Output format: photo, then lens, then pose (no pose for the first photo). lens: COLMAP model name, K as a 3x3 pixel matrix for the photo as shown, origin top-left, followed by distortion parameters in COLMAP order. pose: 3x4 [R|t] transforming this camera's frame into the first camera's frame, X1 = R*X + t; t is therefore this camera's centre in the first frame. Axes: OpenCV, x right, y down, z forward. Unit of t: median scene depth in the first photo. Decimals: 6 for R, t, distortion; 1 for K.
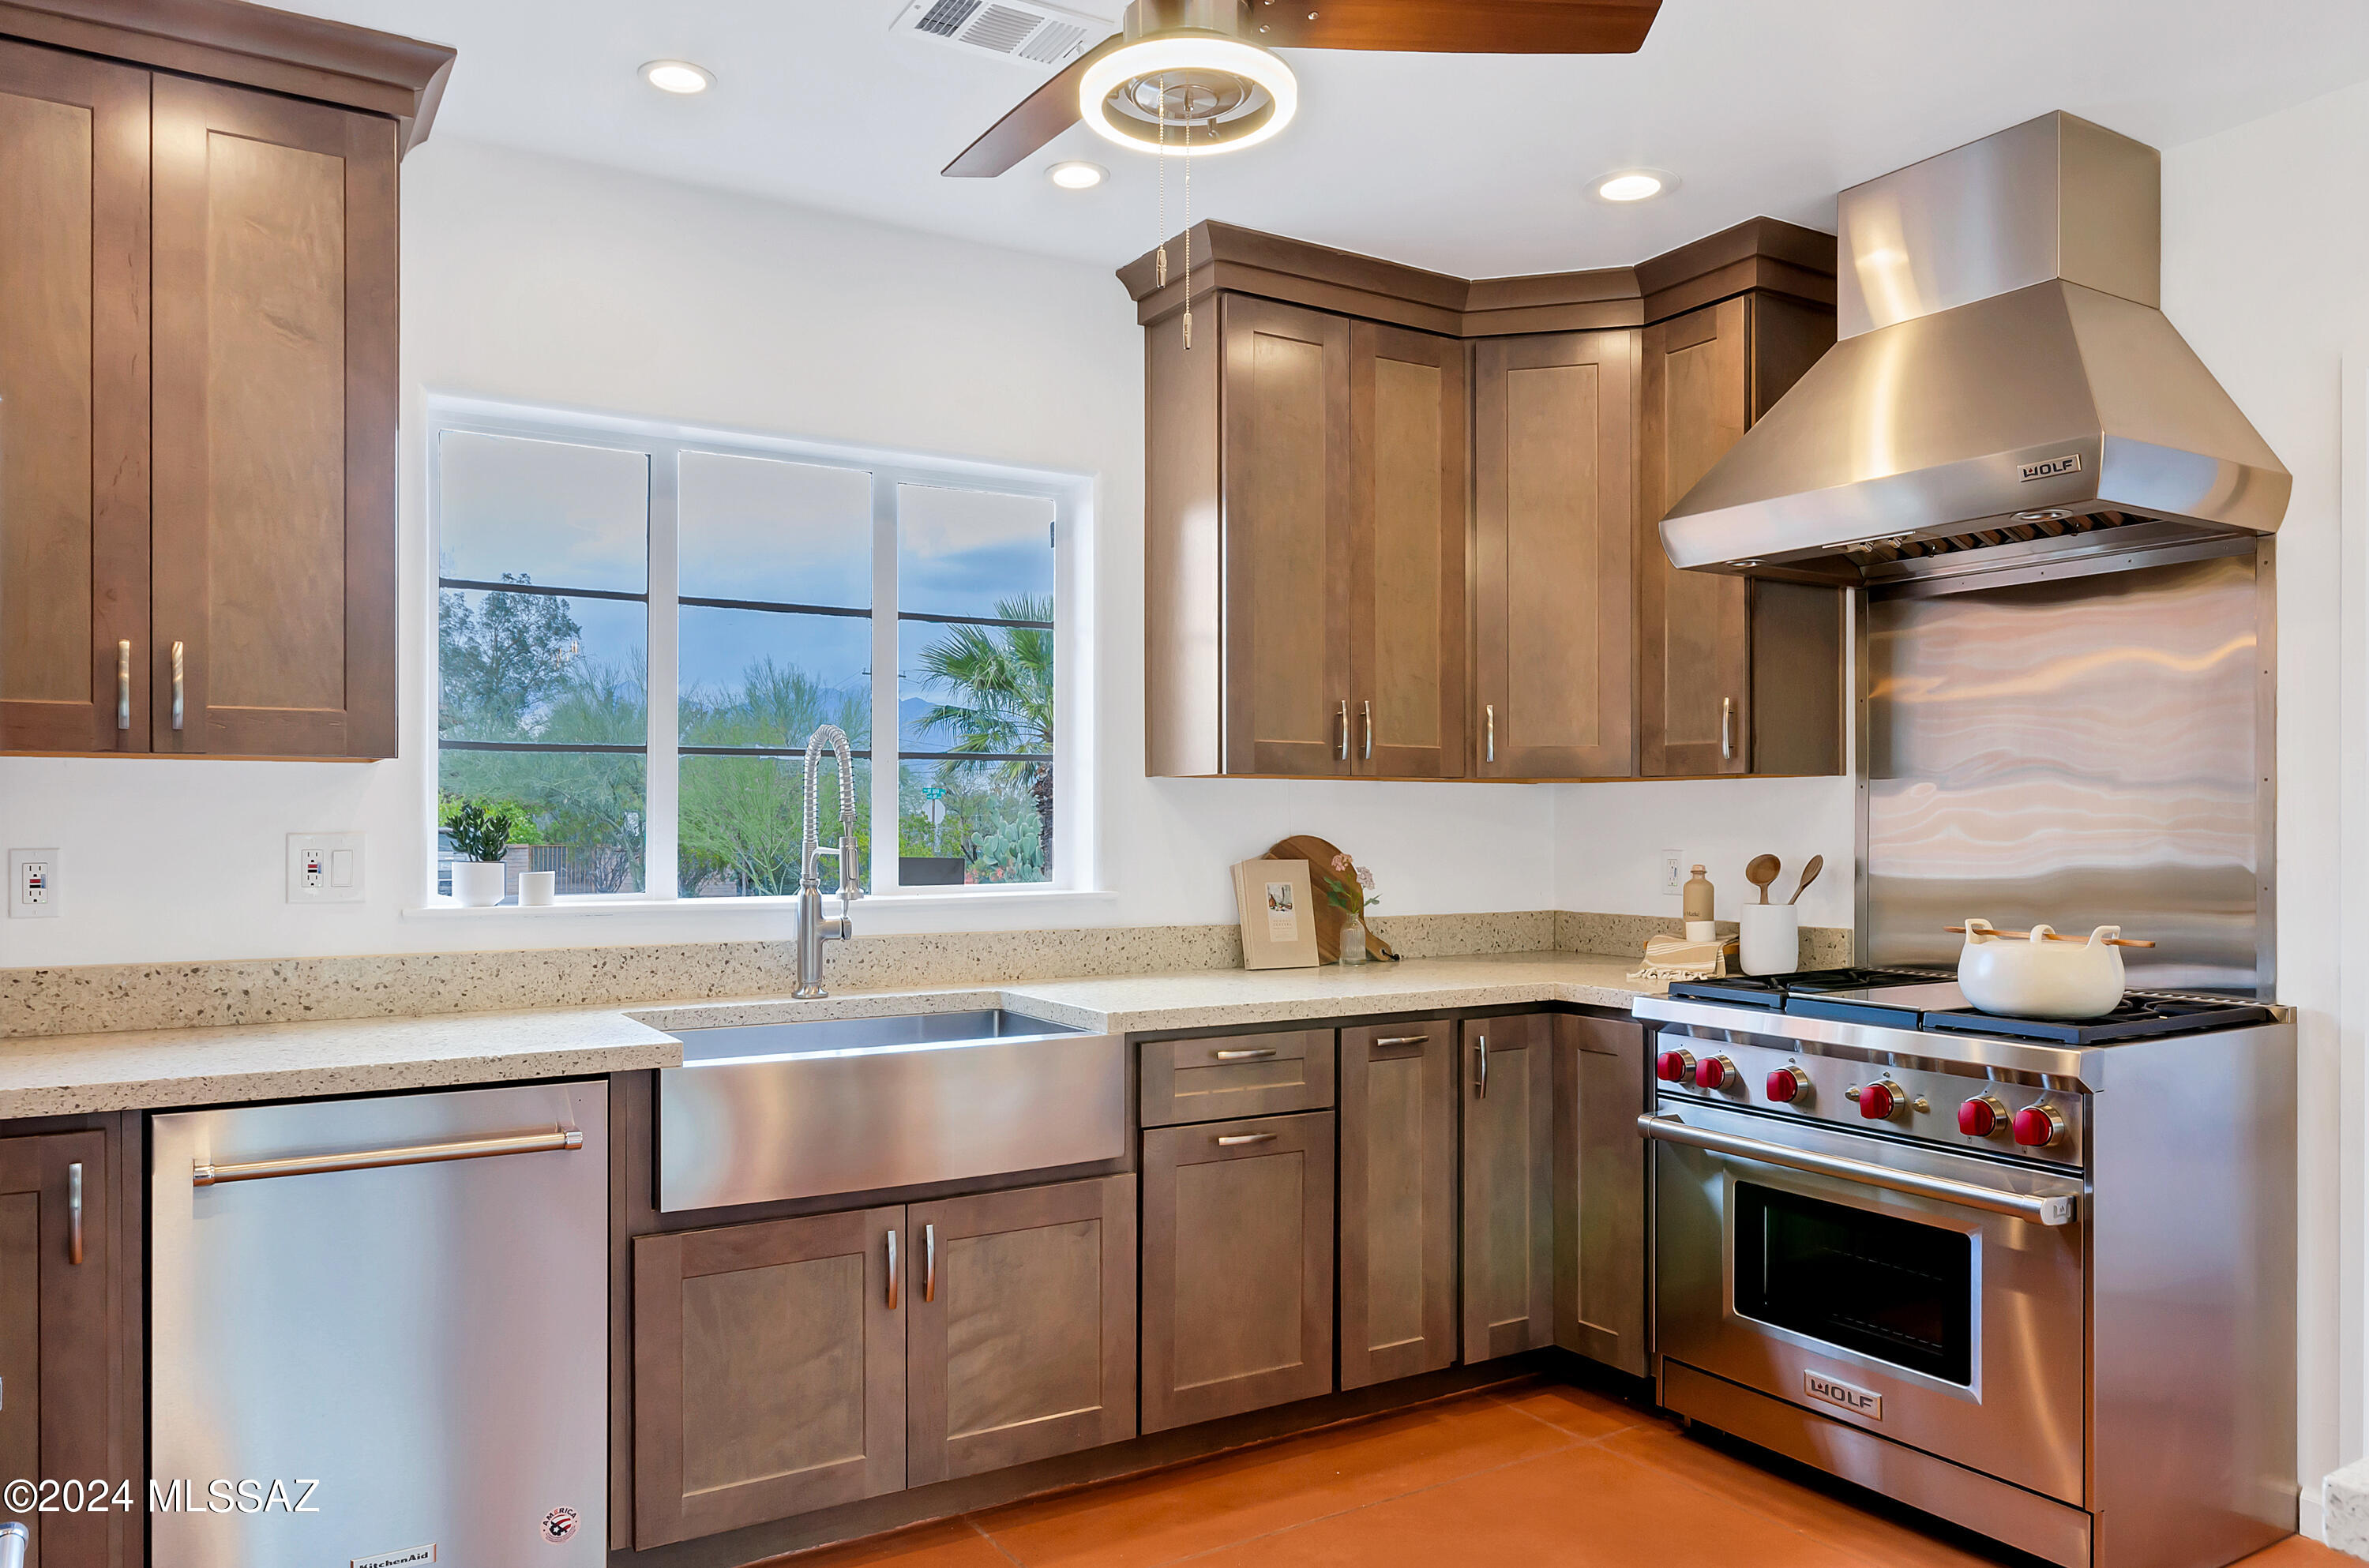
lens RADIAL K [[1608.4, 0, 1178.8], [0, 1608.4, 828.8], [0, 0, 1]] dist [-0.004294, 0.000543]
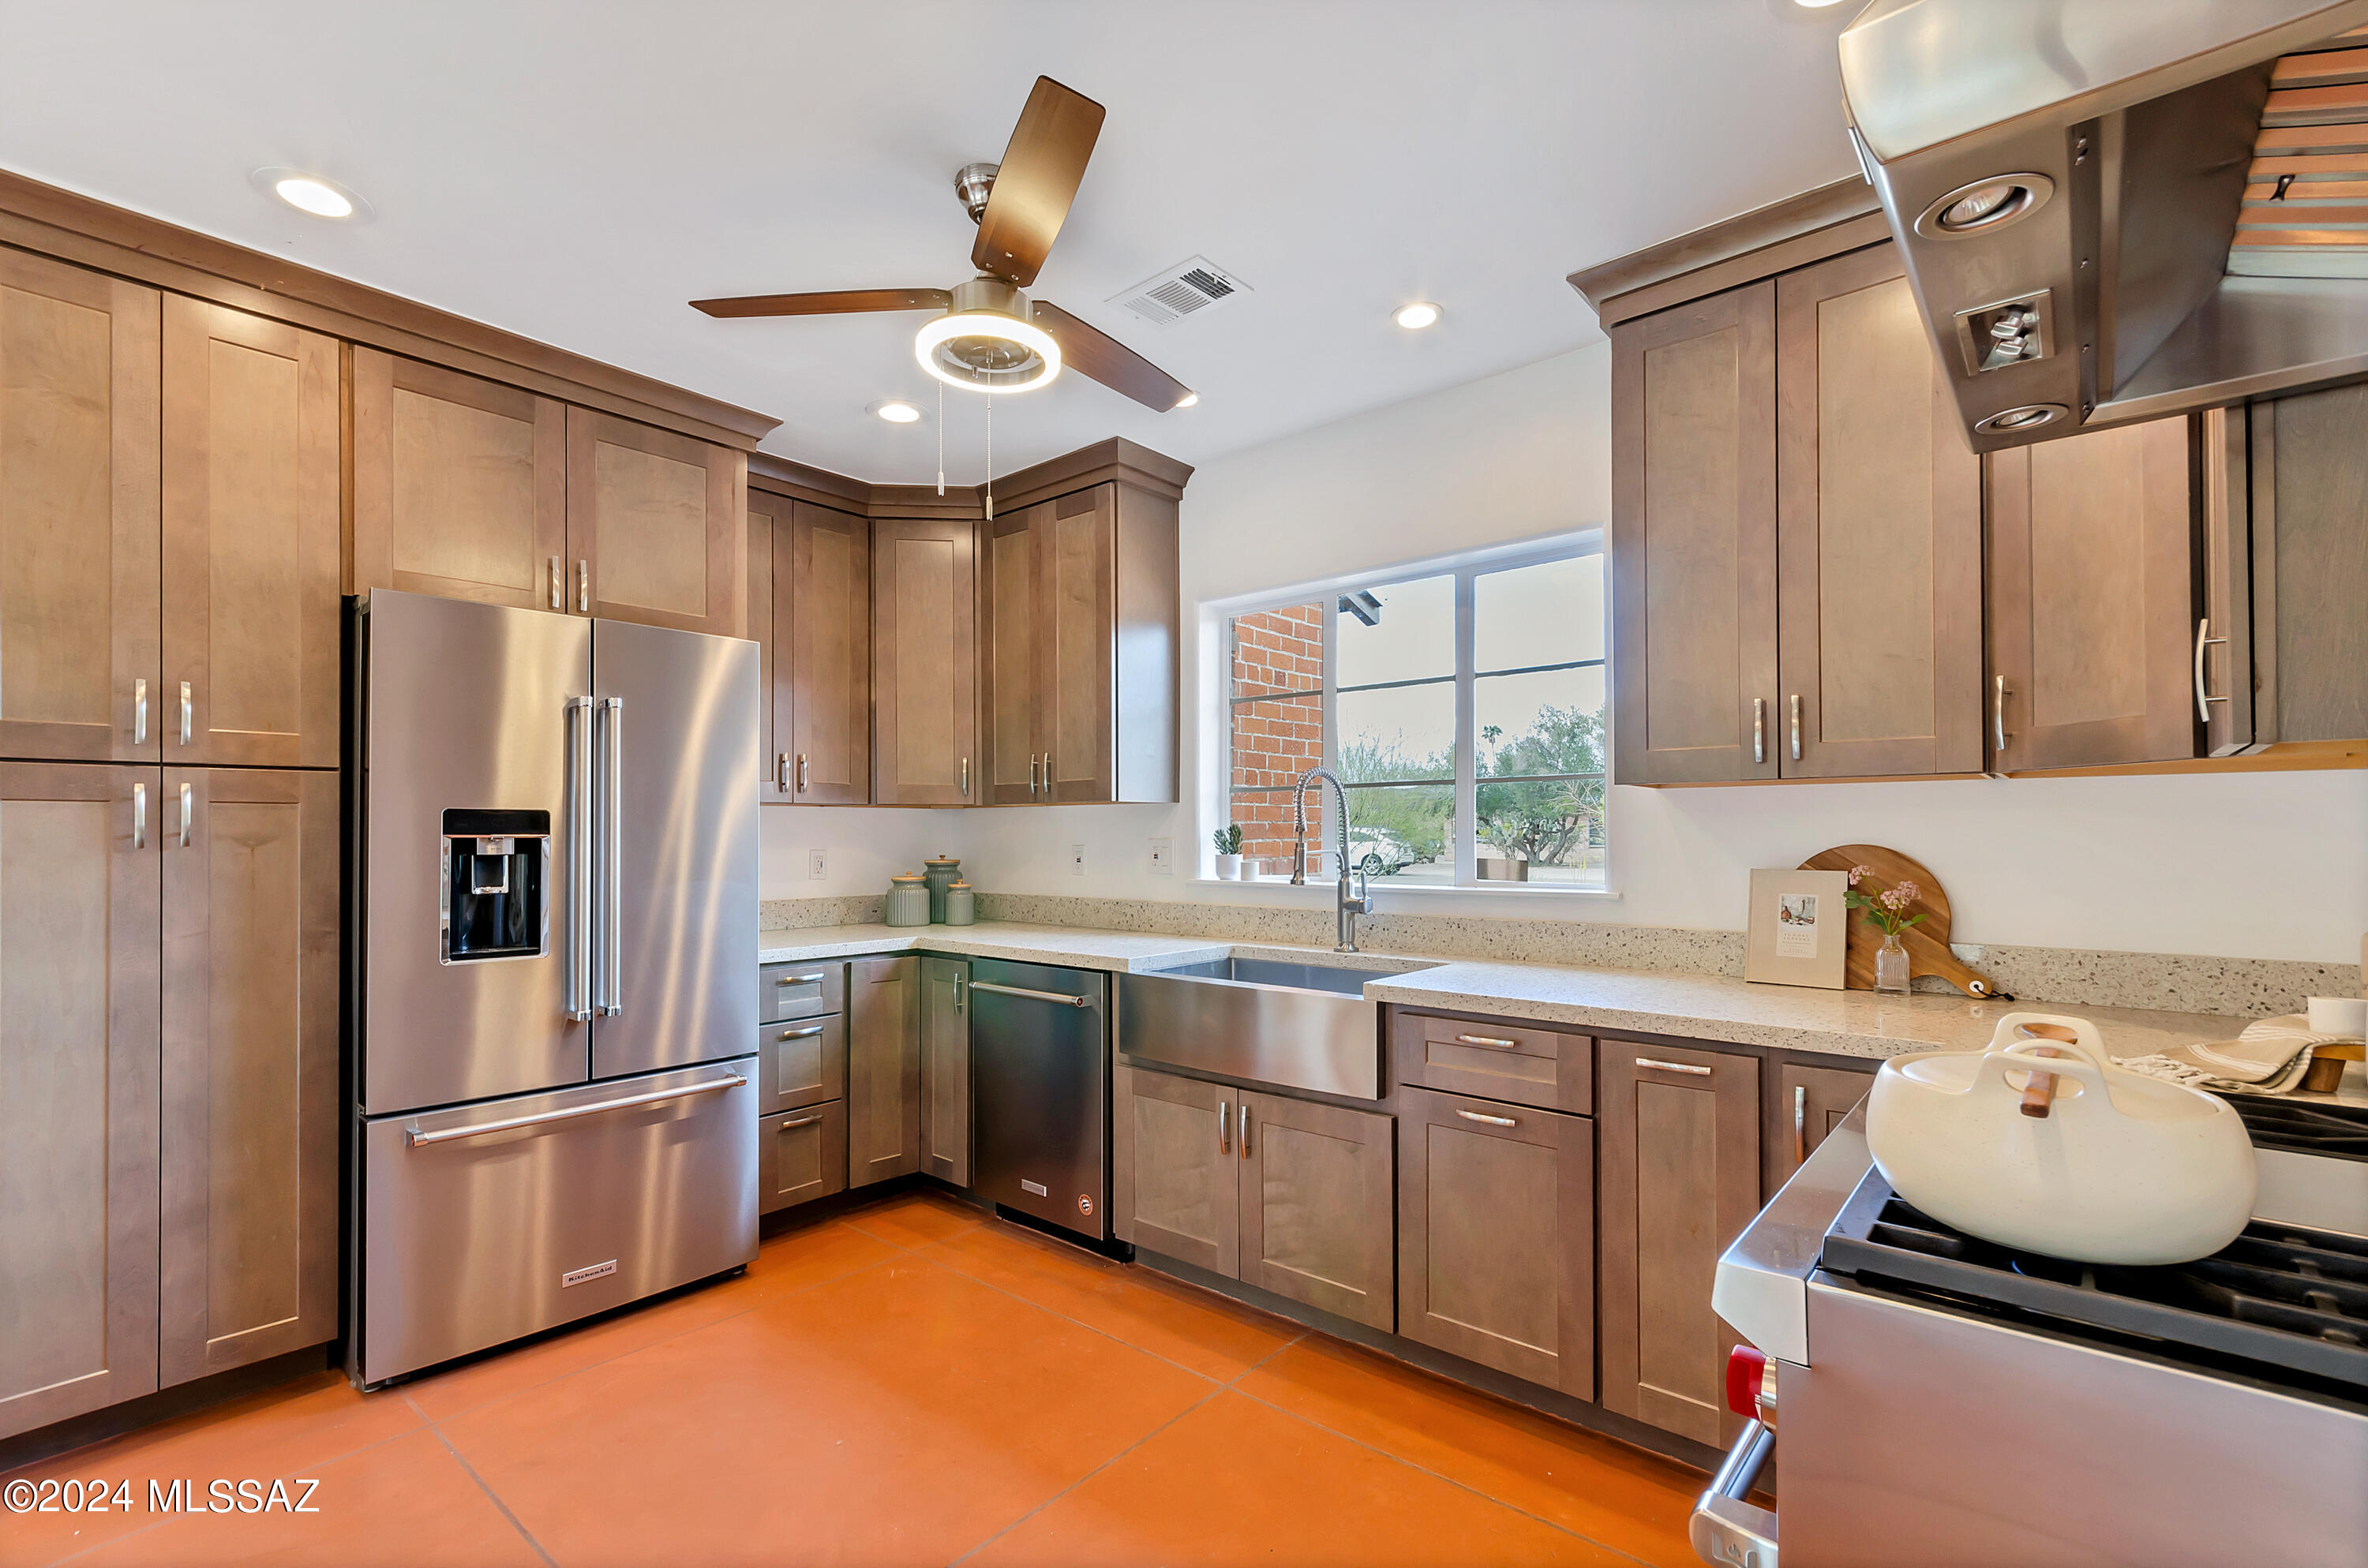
lens RADIAL K [[1062.5, 0, 1181.4], [0, 1062.5, 824.3], [0, 0, 1]] dist [0.002698, 0.000411]
pose [[0.304190, -0.009593, -0.952563, 0.657588], [0.000552, 0.999951, -0.009893, -0.001834], [0.952611, 0.002484, 0.304180, 0.562205]]
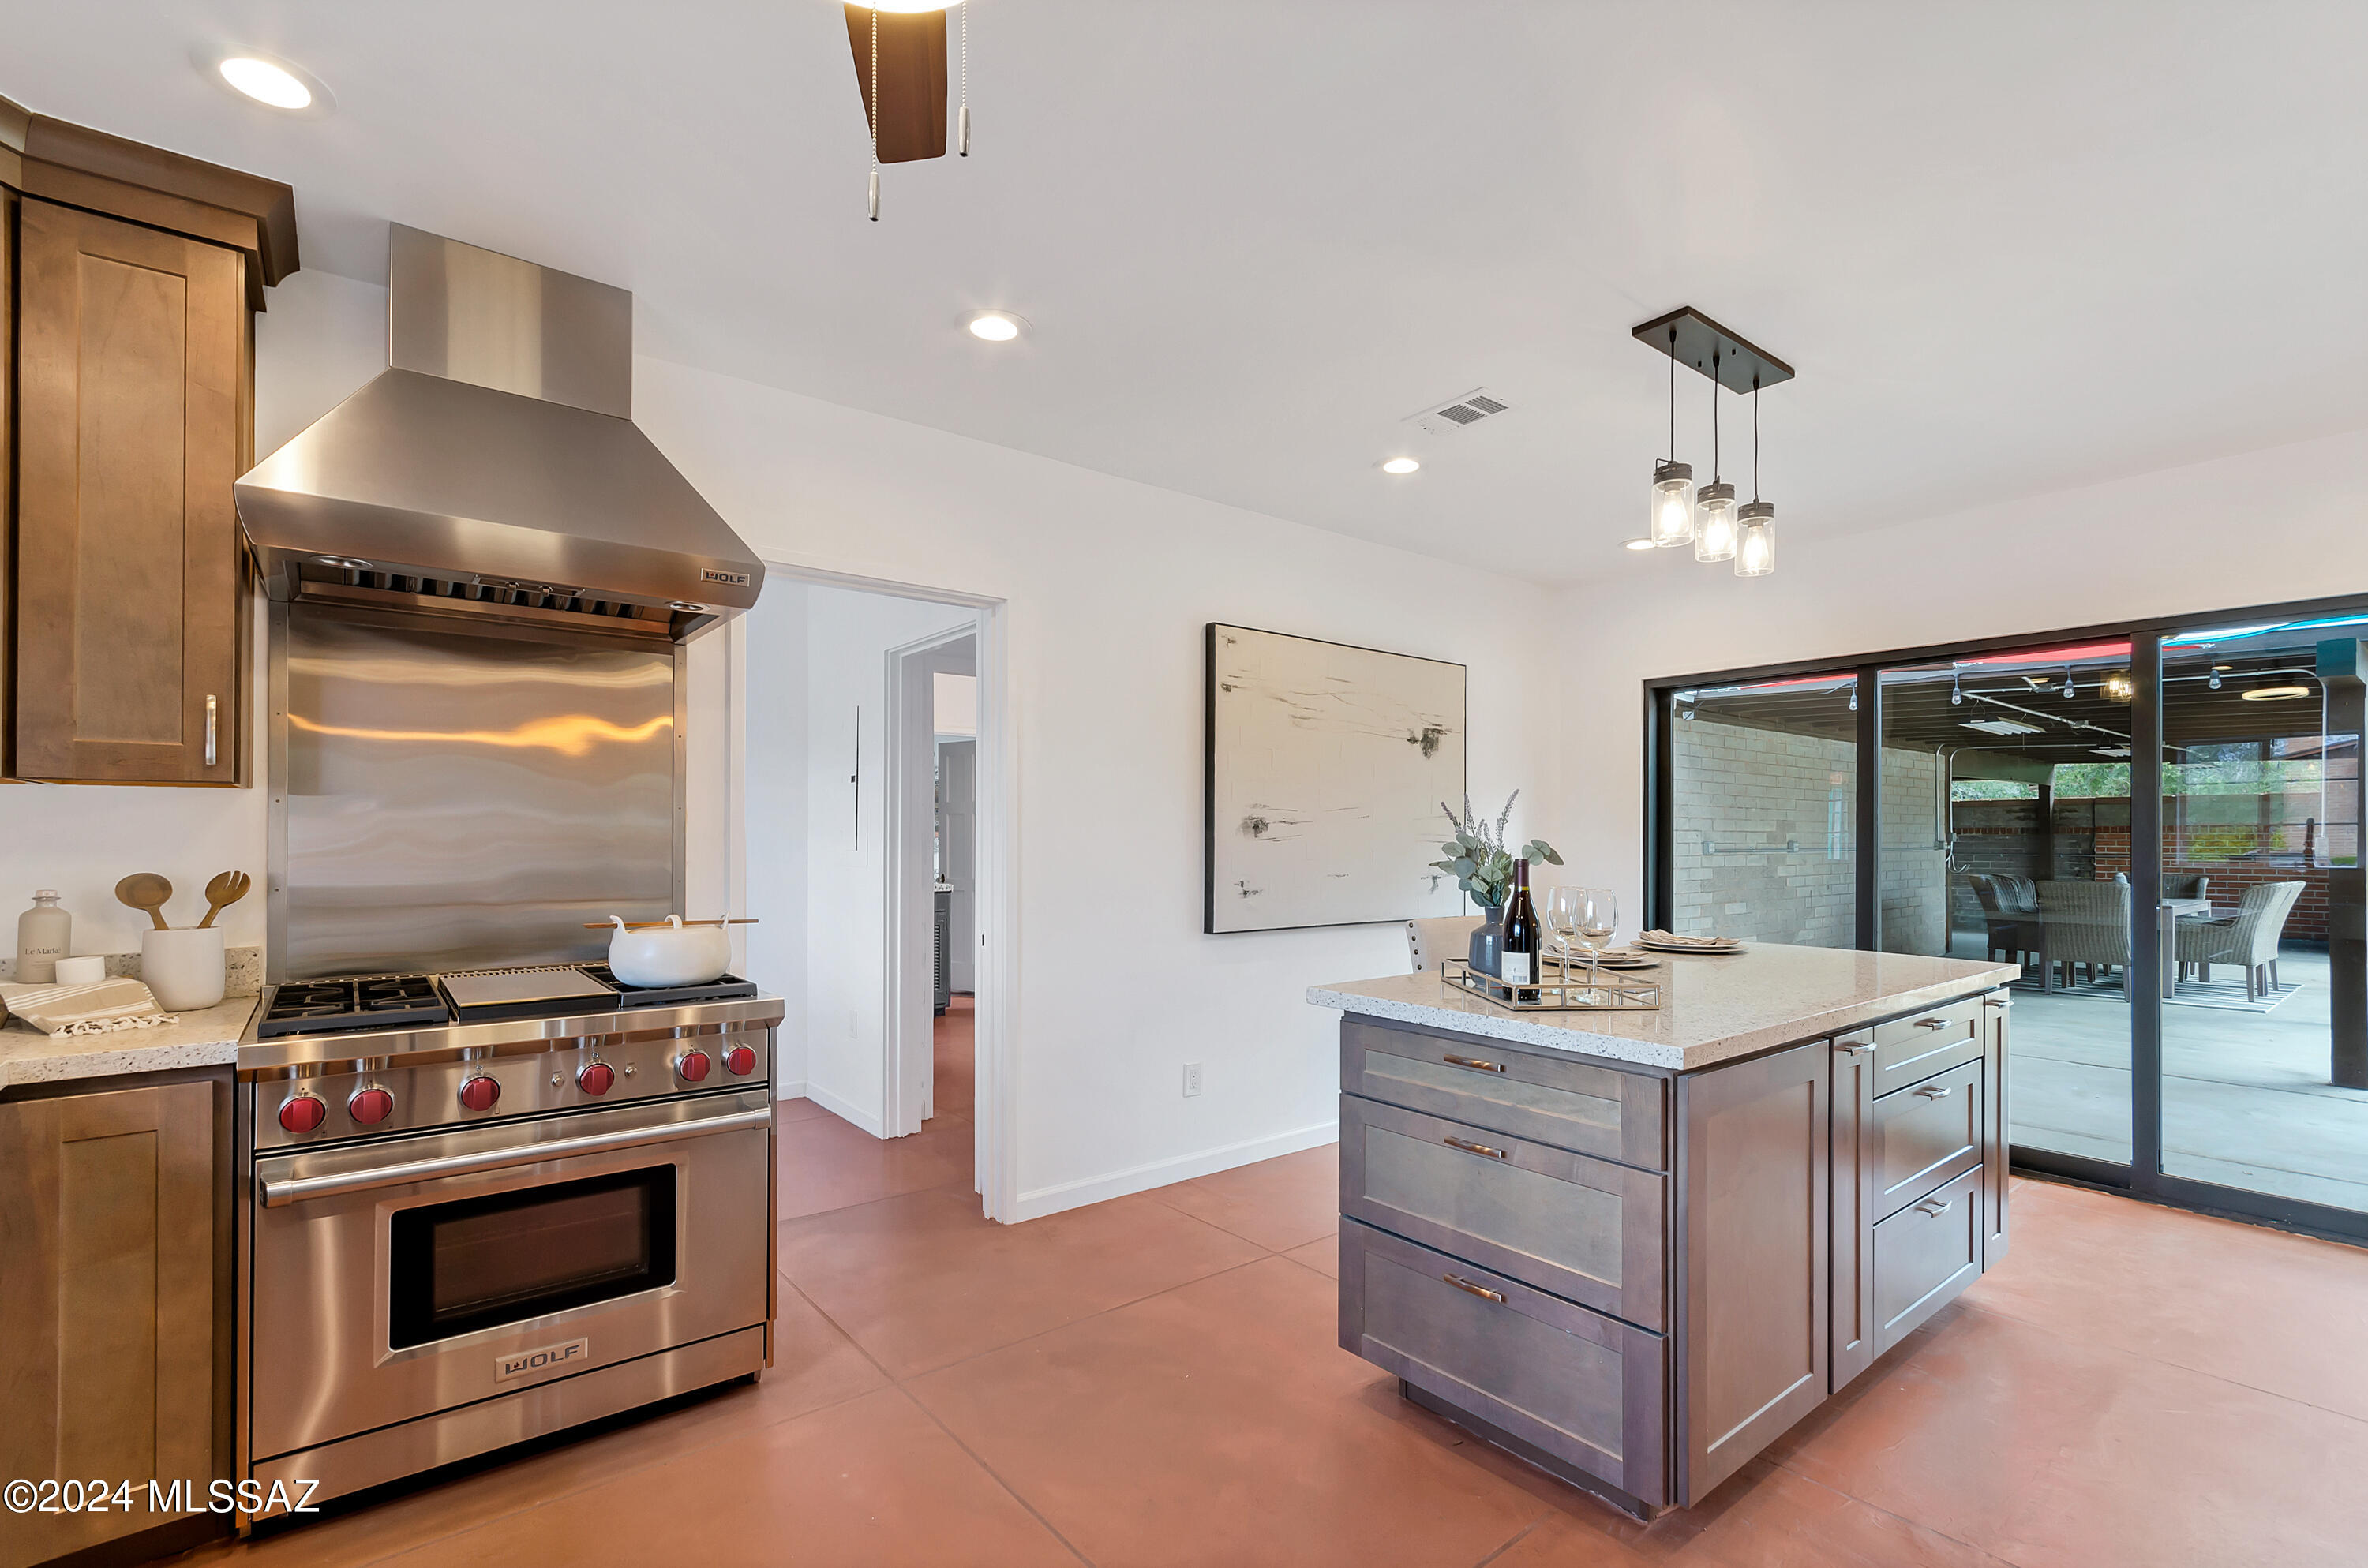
lens RADIAL K [[1051.8, 0, 1198.5], [0, 1051.8, 833.1], [0, 0, 1]] dist [0.000537, -0.000240]
pose [[-0.119524, 0.004549, 0.992821, -0.320282], [0.003890, 0.999984, -0.004114, -0.002004], [-0.992824, 0.003371, -0.119540, 0.578676]]
